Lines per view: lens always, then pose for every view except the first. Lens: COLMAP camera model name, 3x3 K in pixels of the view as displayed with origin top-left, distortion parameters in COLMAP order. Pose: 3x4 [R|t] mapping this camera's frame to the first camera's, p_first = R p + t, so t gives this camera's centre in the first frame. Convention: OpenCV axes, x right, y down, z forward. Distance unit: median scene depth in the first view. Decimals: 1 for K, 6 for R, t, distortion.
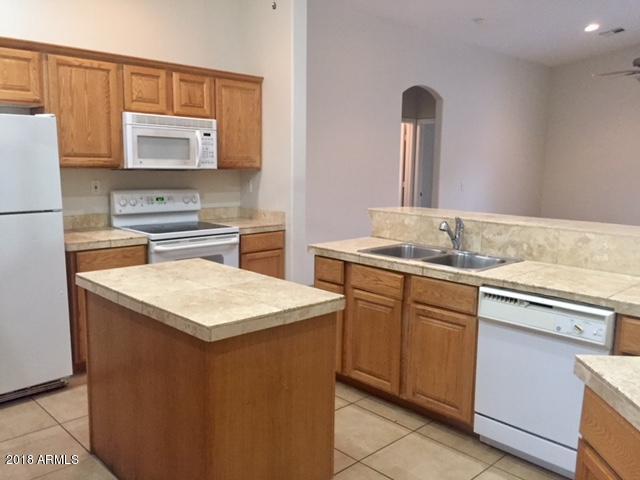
lens RADIAL K [[548.7, 0, 319.0], [0, 548.7, 238.9], [0, 0, 1]] dist [0.039625, -0.002431]
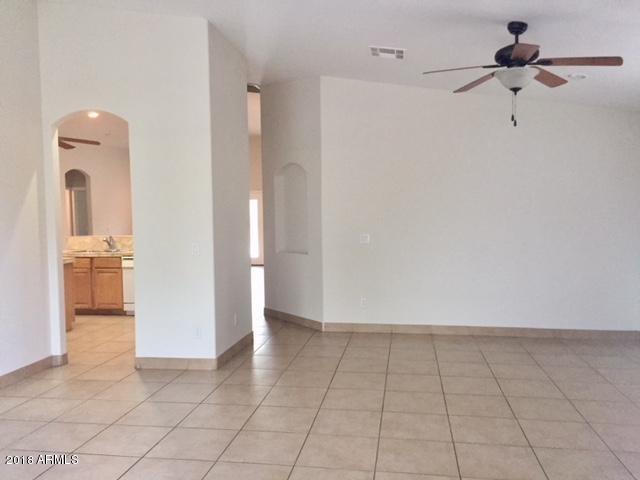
lens RADIAL K [[548.7, 0, 319.1], [0, 548.7, 239.9], [0, 0, 1]] dist [0.039625, -0.002431]
pose [[0.808844, -0.061727, 0.584775, -0.469078], [0.117636, 0.991358, -0.058066, 0.251081], [-0.576137, 0.115757, 0.809115, -1.645558]]
